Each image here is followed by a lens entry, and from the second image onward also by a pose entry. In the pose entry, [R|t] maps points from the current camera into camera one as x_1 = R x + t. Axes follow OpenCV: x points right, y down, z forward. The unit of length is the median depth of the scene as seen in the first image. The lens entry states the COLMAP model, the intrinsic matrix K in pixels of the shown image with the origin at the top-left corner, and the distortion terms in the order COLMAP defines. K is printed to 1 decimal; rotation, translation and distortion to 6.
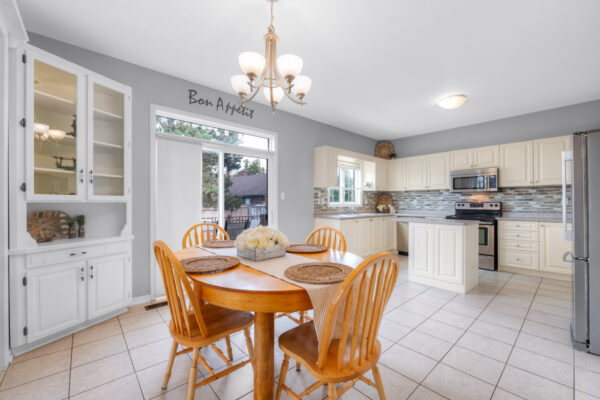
lens RADIAL K [[250.6, 0, 301.9], [0, 250.6, 202.8], [0, 0, 1]] dist [-0.015188, 0.001334]
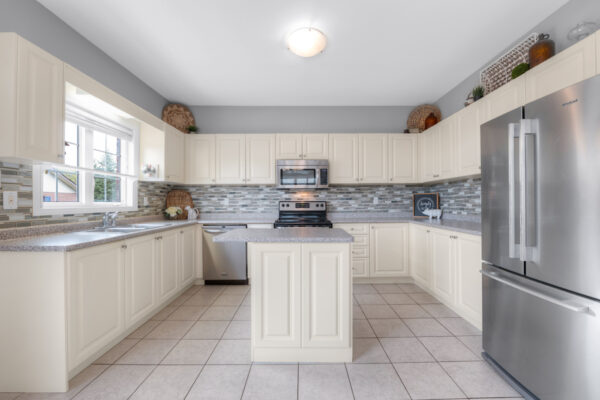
lens RADIAL K [[250.6, 0, 295.0], [0, 250.6, 200.1], [0, 0, 1]] dist [-0.015188, 0.001334]
pose [[0.696130, 0.001443, 0.717914, 0.111411], [0.005584, 0.999957, -0.007425, -0.001343], [-0.717894, 0.009178, 0.696092, 0.465058]]
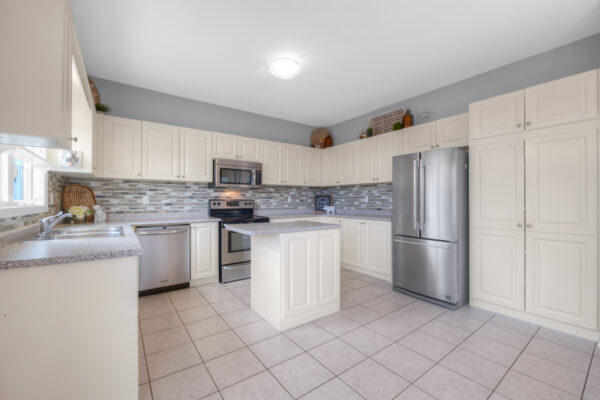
lens RADIAL K [[250.6, 0, 309.1], [0, 250.6, 199.3], [0, 0, 1]] dist [-0.015188, 0.001334]
pose [[0.122628, 0.001482, 0.992452, -0.097836], [0.001501, 0.999997, -0.001678, -0.003095], [-0.992452, 0.001696, 0.122625, 0.653300]]
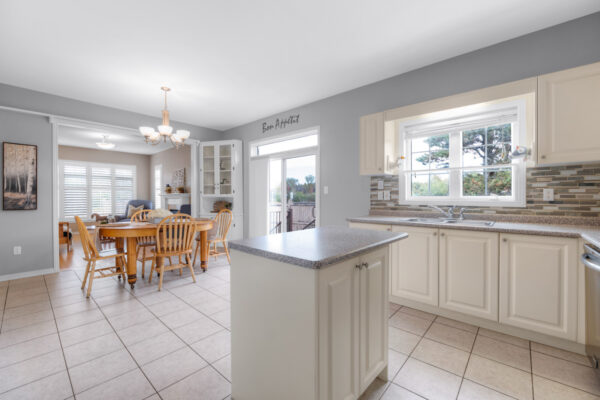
lens RADIAL K [[250.6, 0, 303.4], [0, 250.6, 198.5], [0, 0, 1]] dist [-0.015188, 0.001334]
pose [[0.096723, 0.004995, -0.995299, 0.711257], [-0.000297, 0.999988, 0.004989, -0.000679], [0.995311, -0.000187, 0.096724, 0.702888]]
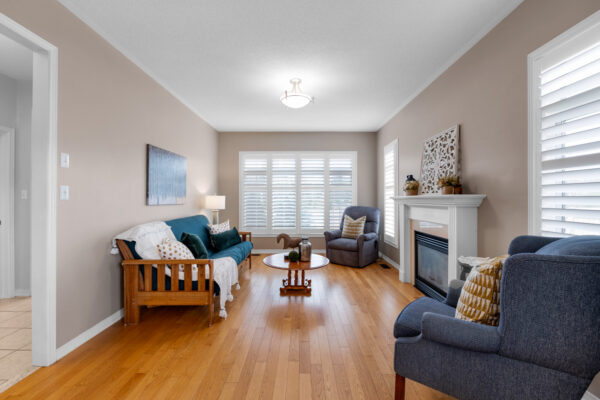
lens RADIAL K [[250.6, 0, 300.5], [0, 250.6, 198.7], [0, 0, 1]] dist [-0.015188, 0.001334]
pose [[-0.689962, 0.001425, -0.723844, -0.185285], [-0.000151, 0.999998, 0.002113, -0.015093], [0.723845, 0.001567, -0.689960, 0.278131]]
